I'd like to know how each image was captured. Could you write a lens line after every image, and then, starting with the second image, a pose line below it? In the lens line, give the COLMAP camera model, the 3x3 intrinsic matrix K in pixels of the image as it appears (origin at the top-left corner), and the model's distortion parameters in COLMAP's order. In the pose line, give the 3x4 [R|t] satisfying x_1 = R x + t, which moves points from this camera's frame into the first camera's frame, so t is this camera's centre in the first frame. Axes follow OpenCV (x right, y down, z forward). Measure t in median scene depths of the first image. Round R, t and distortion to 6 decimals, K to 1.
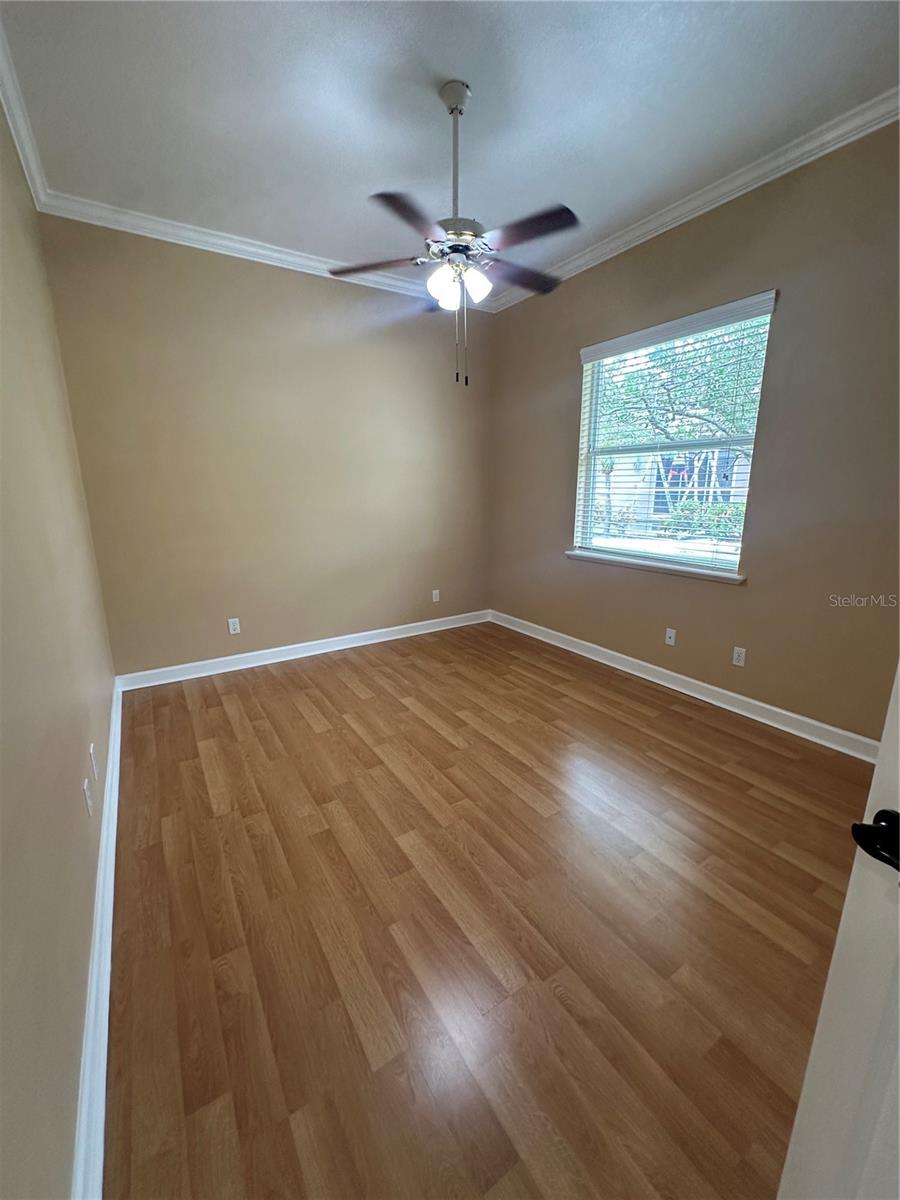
lens RADIAL K [[480.6, 0, 446.2], [0, 480.6, 600.8], [0, 0, 1]] dist [-0.003644, 0.000956]
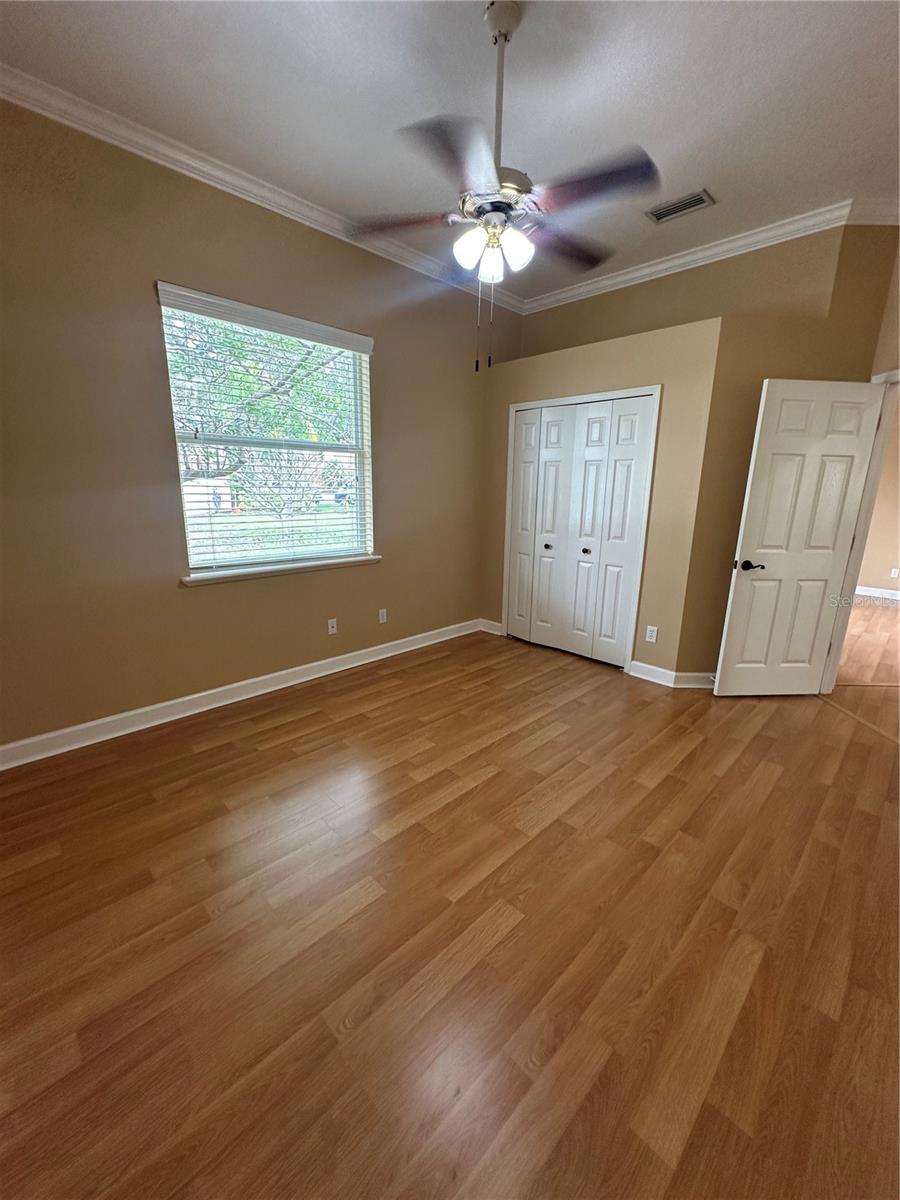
lens RADIAL K [[480.6, 0, 452.0], [0, 480.6, 603.0], [0, 0, 1]] dist [-0.003644, 0.000956]
pose [[-0.214098, -0.233621, 0.948464, -0.715061], [0.212114, 0.936690, 0.278602, -0.259768], [-0.953504, 0.260830, -0.150989, 1.075593]]
